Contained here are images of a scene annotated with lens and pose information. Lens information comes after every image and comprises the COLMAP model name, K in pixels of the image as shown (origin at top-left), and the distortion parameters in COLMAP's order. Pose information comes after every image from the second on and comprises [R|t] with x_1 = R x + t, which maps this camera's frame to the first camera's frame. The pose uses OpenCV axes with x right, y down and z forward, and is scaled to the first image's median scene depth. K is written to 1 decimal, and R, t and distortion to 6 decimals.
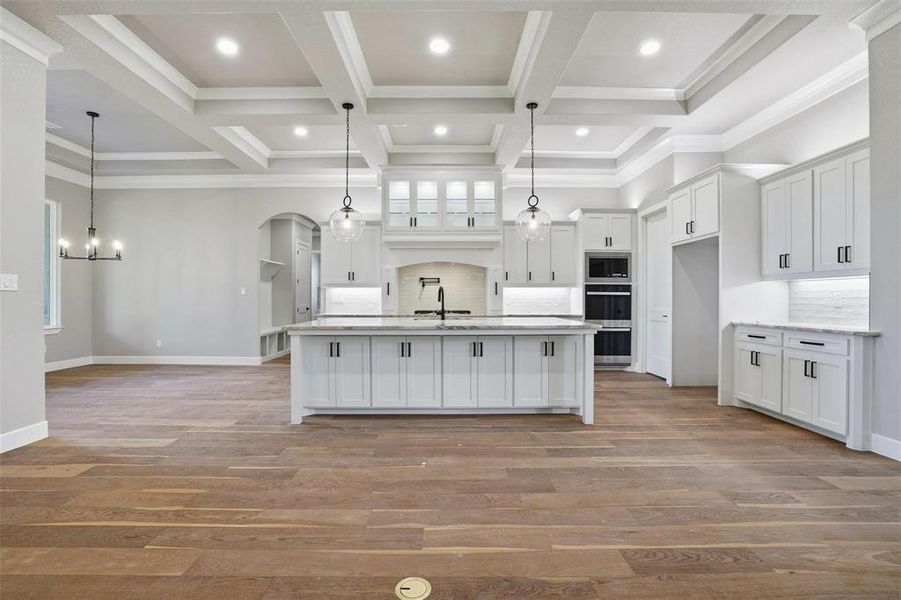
lens RADIAL K [[427.9, 0, 450.5], [0, 427.9, 300.0], [0, 0, 1]] dist [-0.004564, -0.000422]
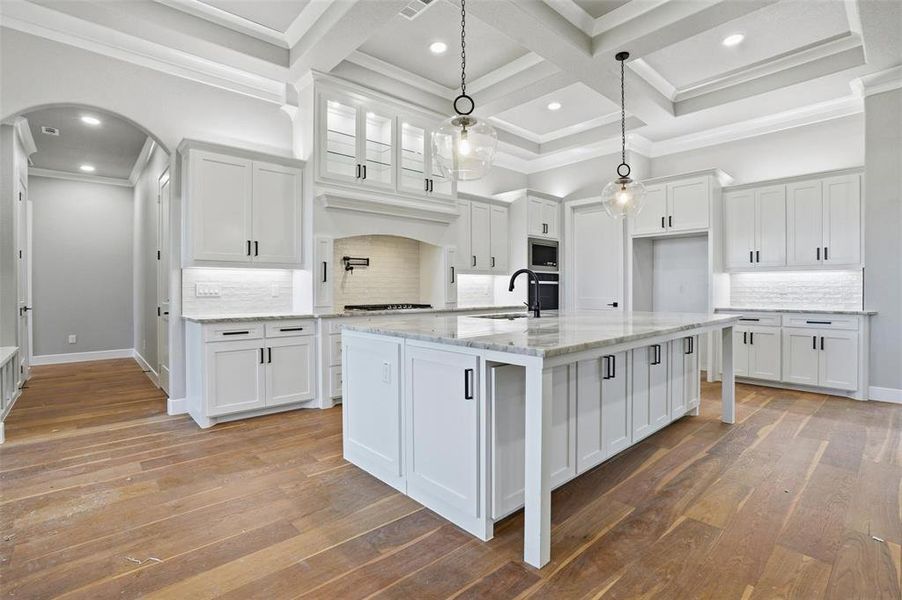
lens RADIAL K [[428.9, 0, 450.6], [0, 428.9, 292.5], [0, 0, 1]] dist [-0.019855, -0.000013]
pose [[0.749636, -0.007357, 0.661809, -0.426513], [0.003786, 0.999970, 0.006828, -0.000078], [-0.661839, -0.002613, 0.749641, 0.419310]]
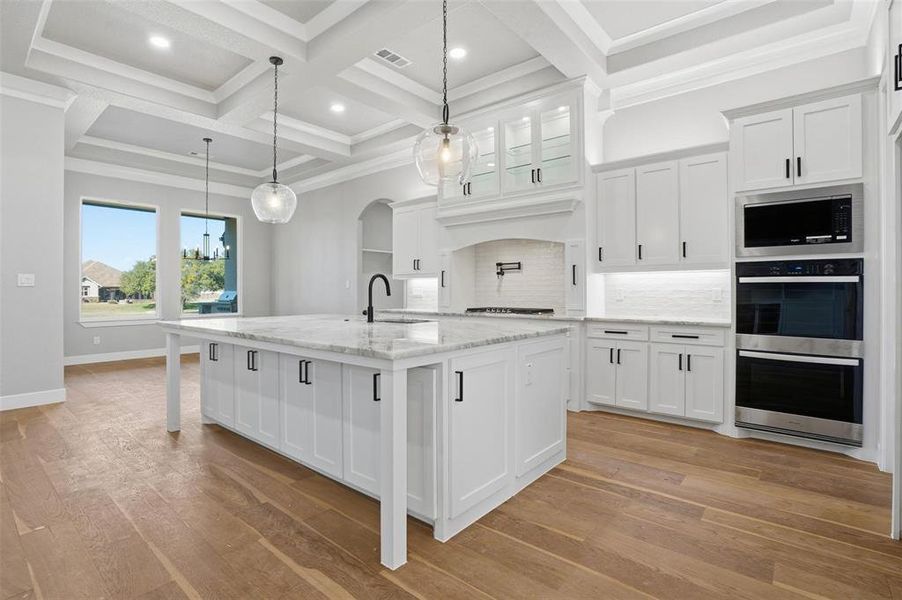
lens RADIAL K [[441.5, 0, 446.4], [0, 441.5, 293.0], [0, 0, 1]] dist [-0.010023, 0.000499]
pose [[0.756650, 0.001504, -0.653819, 0.394443], [-0.001375, 0.999999, 0.000709, -0.000765], [0.653819, 0.000363, 0.756651, 0.396933]]
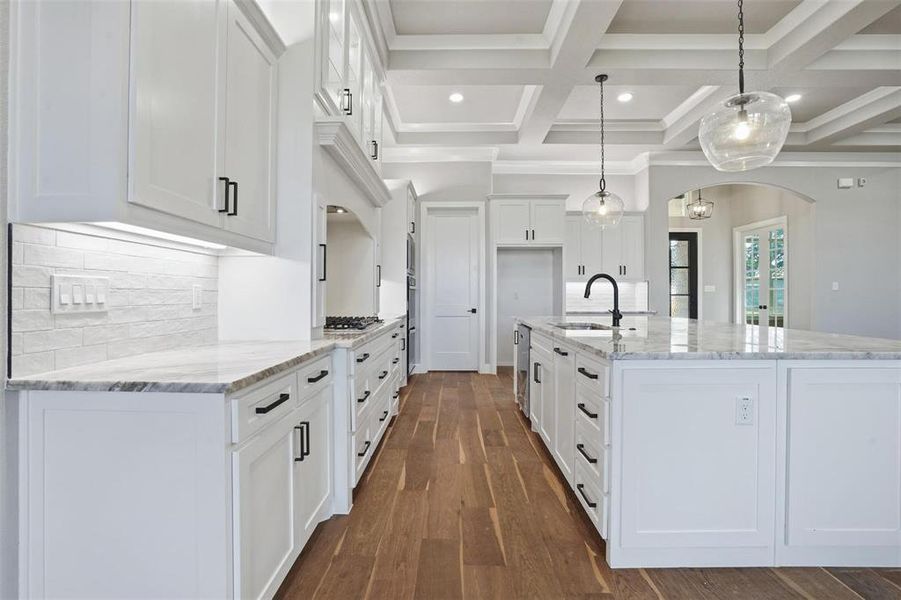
lens RADIAL K [[428.4, 0, 450.1], [0, 428.4, 292.5], [0, 0, 1]] dist [-0.019855, -0.000013]
pose [[0.026470, 0.005330, 0.999635, -0.489925], [-0.000313, 0.999986, -0.005323, -0.000813], [-0.999650, -0.000171, 0.026471, 0.902775]]
